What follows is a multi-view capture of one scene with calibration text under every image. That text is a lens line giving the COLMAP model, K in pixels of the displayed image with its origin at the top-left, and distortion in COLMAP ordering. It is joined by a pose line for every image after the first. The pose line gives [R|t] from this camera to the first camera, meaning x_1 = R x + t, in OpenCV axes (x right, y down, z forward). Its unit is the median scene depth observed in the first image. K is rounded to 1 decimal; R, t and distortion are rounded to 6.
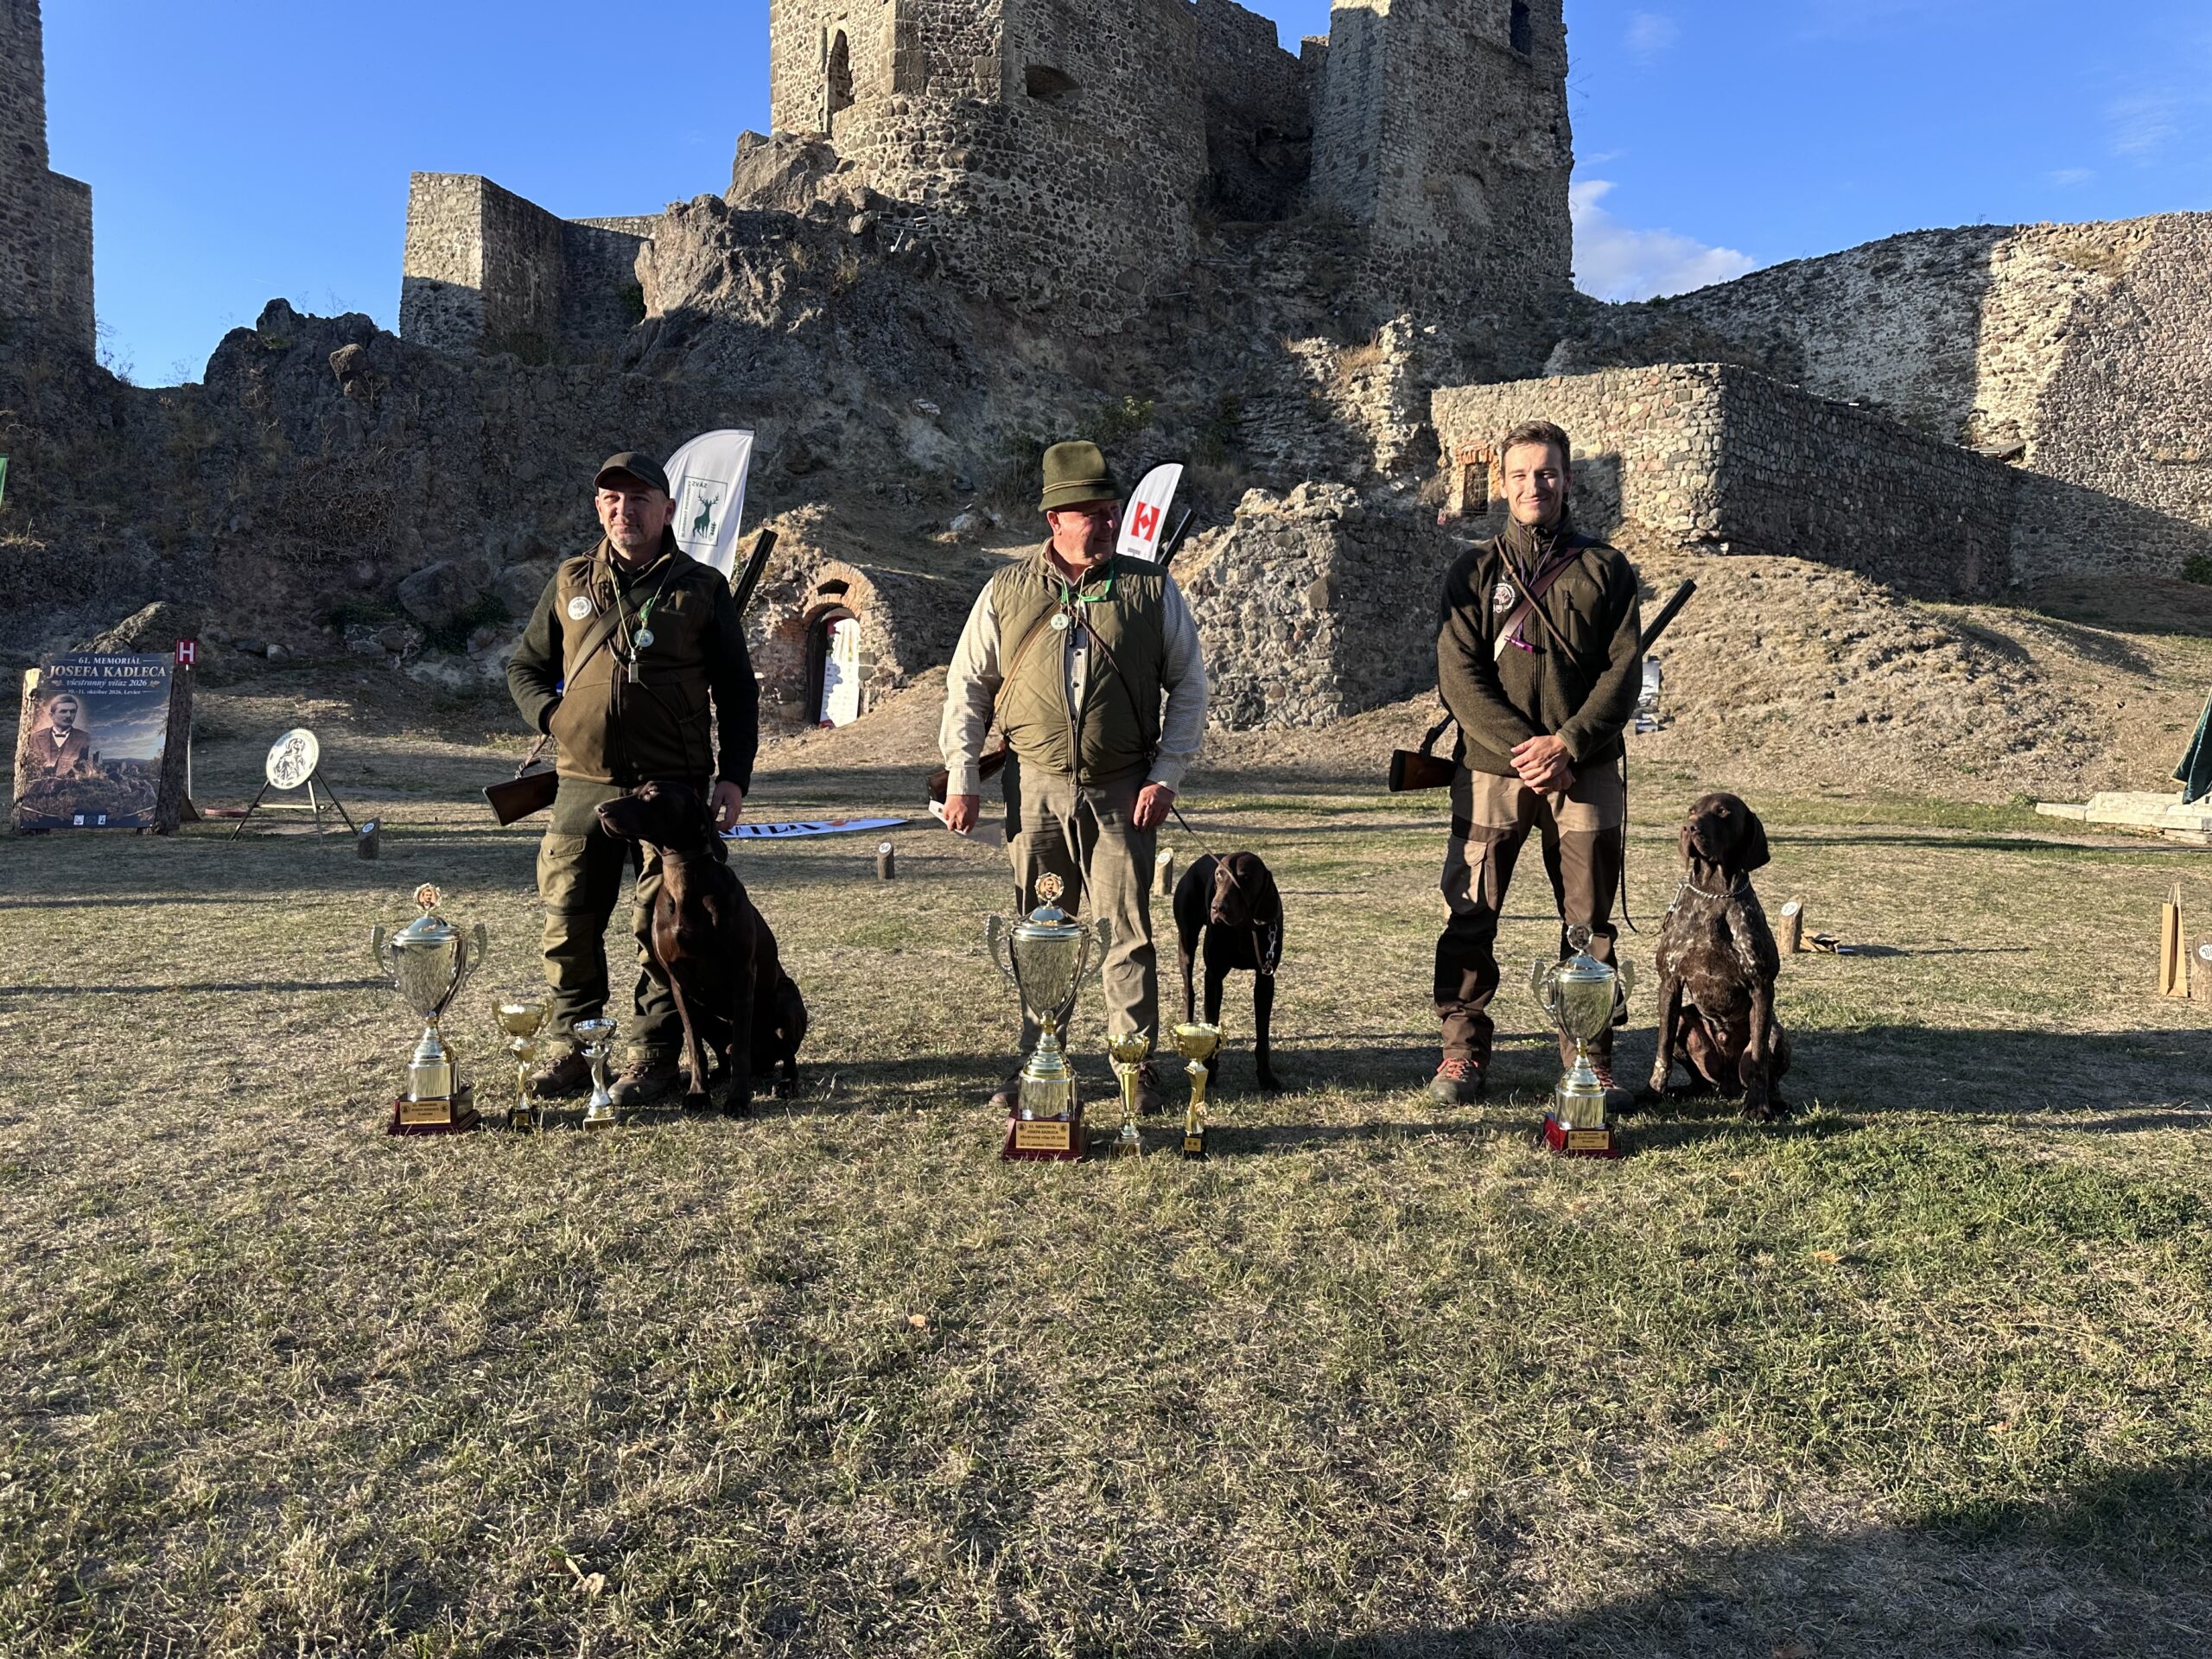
lens RADIAL K [[1534.2, 0, 1113.5], [0, 1534.2, 824.5], [0, 0, 1]] dist [0.186096, -0.390103]
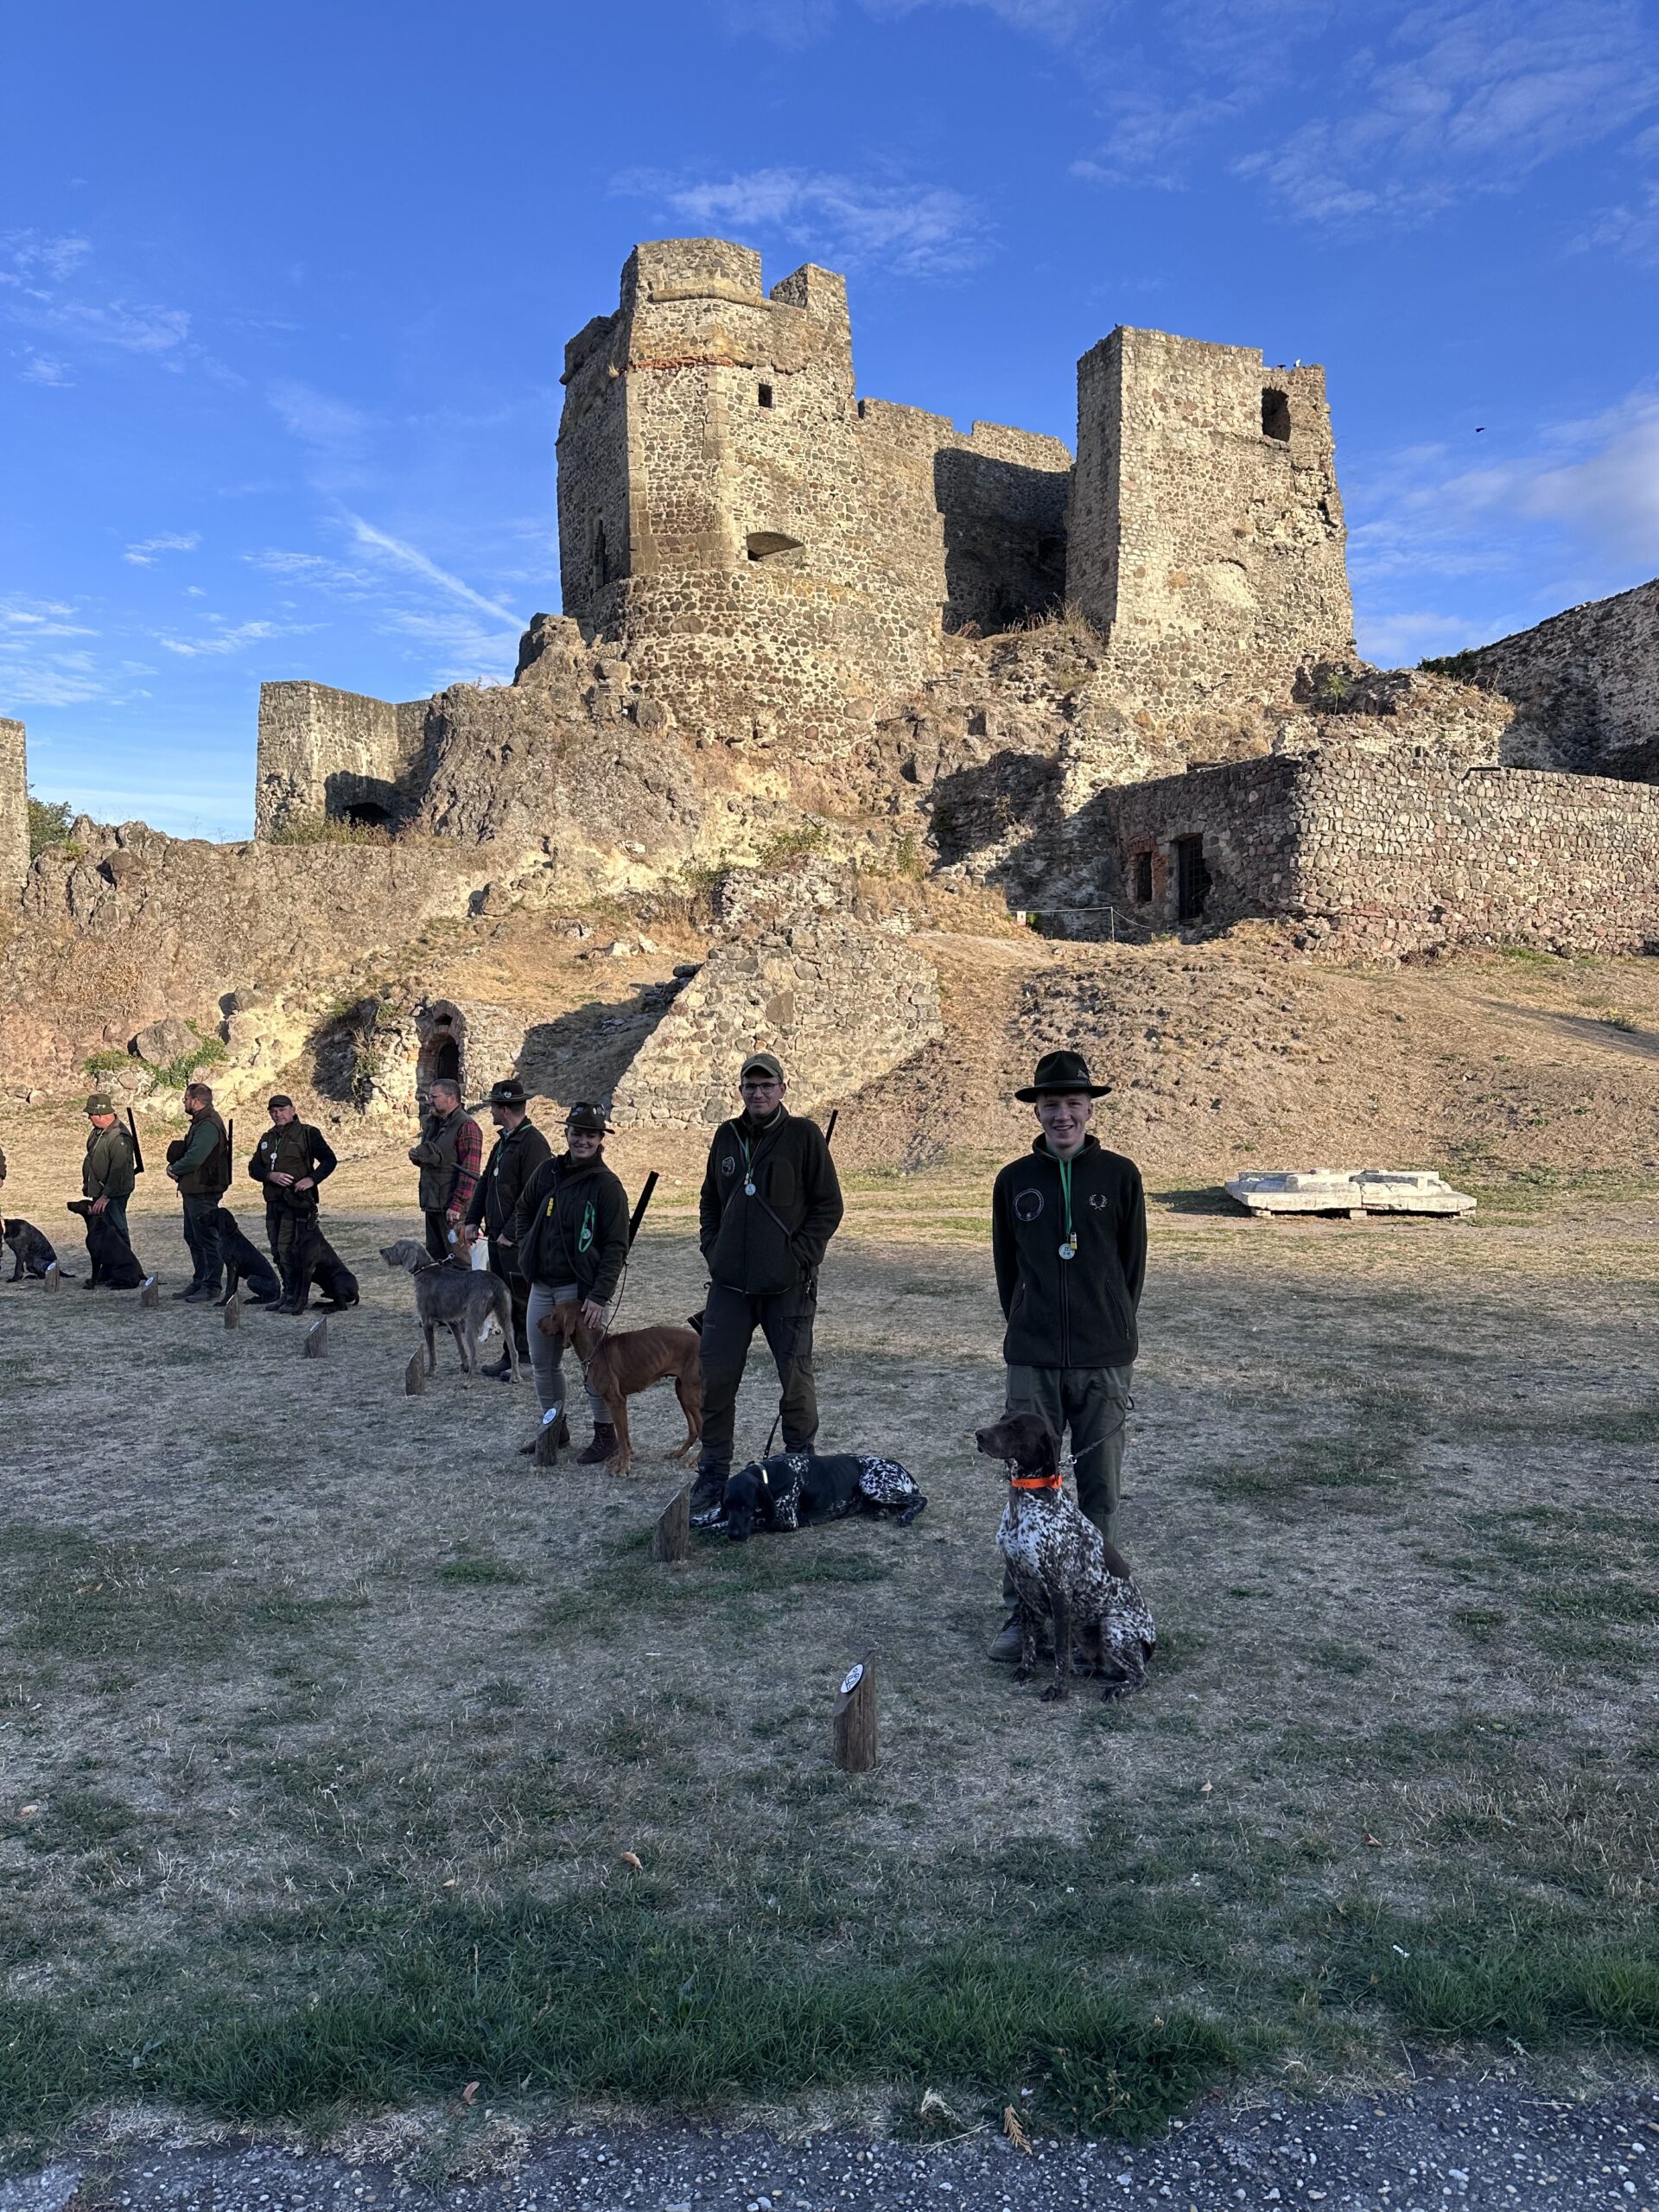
lens RADIAL K [[1534.3, 0, 842.6], [0, 1534.3, 1116.1], [0, 0, 1]] dist [0.169489, -0.318737]
pose [[0.972512, -0.040330, -0.229333, 0.280432], [0.029806, 0.998346, -0.049169, -0.006780], [0.230936, 0.040982, 0.972105, -0.071767]]
